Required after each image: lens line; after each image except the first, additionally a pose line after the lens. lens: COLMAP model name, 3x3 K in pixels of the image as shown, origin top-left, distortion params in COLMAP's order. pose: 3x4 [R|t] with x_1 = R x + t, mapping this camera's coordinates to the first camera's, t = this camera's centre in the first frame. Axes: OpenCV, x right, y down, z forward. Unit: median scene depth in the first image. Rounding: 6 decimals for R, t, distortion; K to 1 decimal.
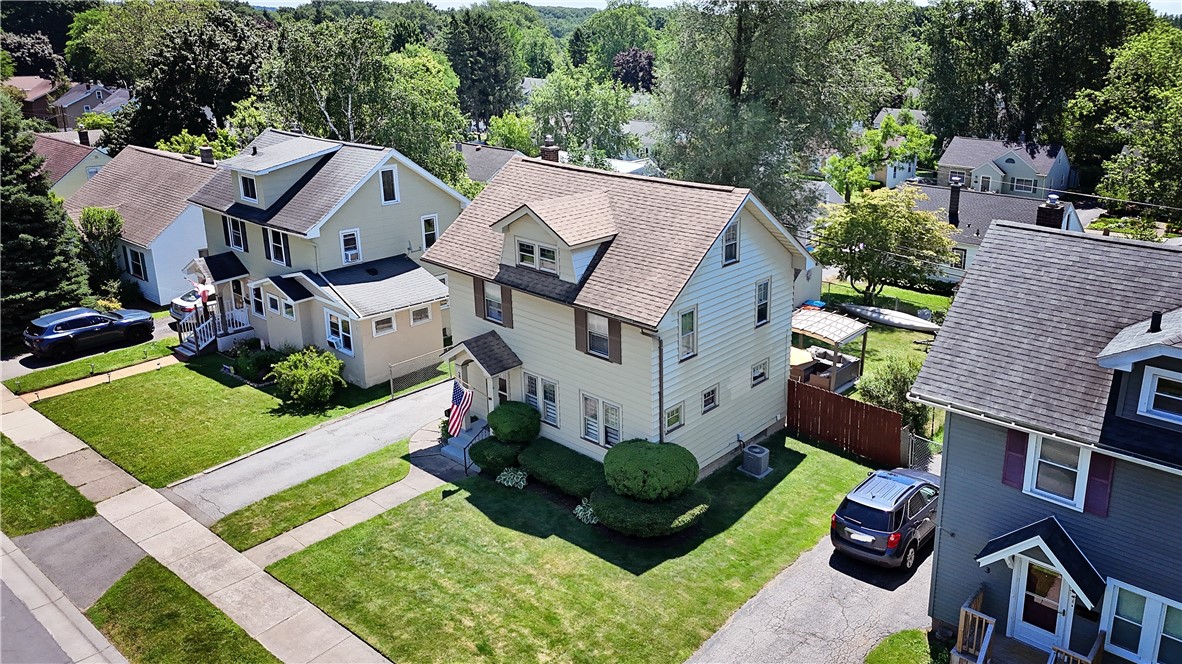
lens RADIAL K [[878.9, 0, 591.0], [0, 878.9, 332.0], [0, 0, 1]] dist [-0.008022, -0.004277]
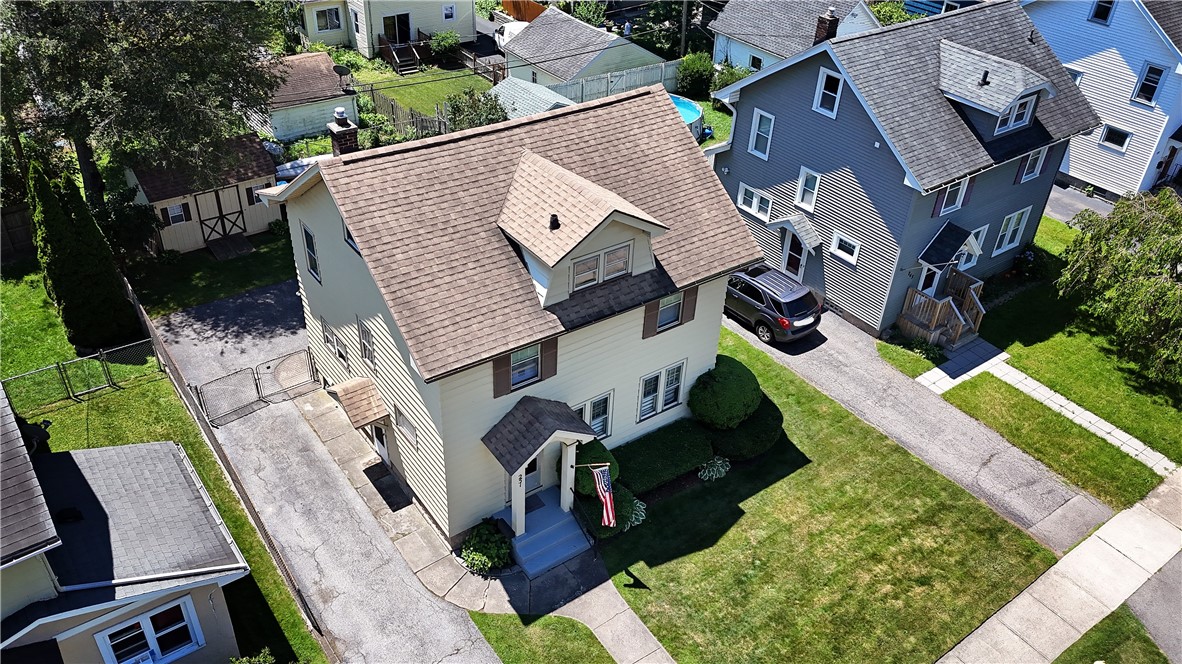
lens RADIAL K [[878.9, 0, 591.0], [0, 878.9, 332.0], [0, 0, 1]] dist [-0.008022, -0.004277]
pose [[0.229524, -0.578120, 0.783005, -0.751033], [0.283321, 0.809329, 0.514505, -0.487893], [-0.931154, 0.103750, 0.349554, 0.800083]]
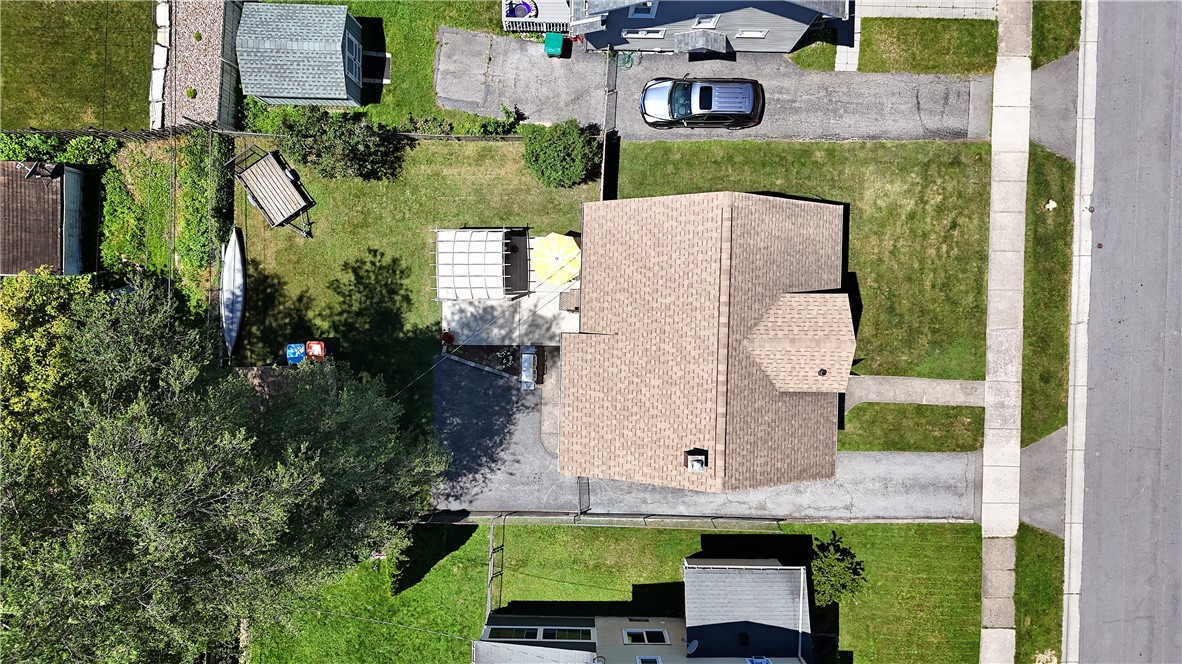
lens RADIAL K [[878.9, 0, 591.0], [0, 878.9, 332.0], [0, 0, 1]] dist [-0.008022, -0.004277]
pose [[-0.629359, -0.777115, -0.000898, 0.164747], [0.251546, -0.204811, 0.945926, -1.409543], [-0.735277, 0.595101, 0.324380, 0.906118]]
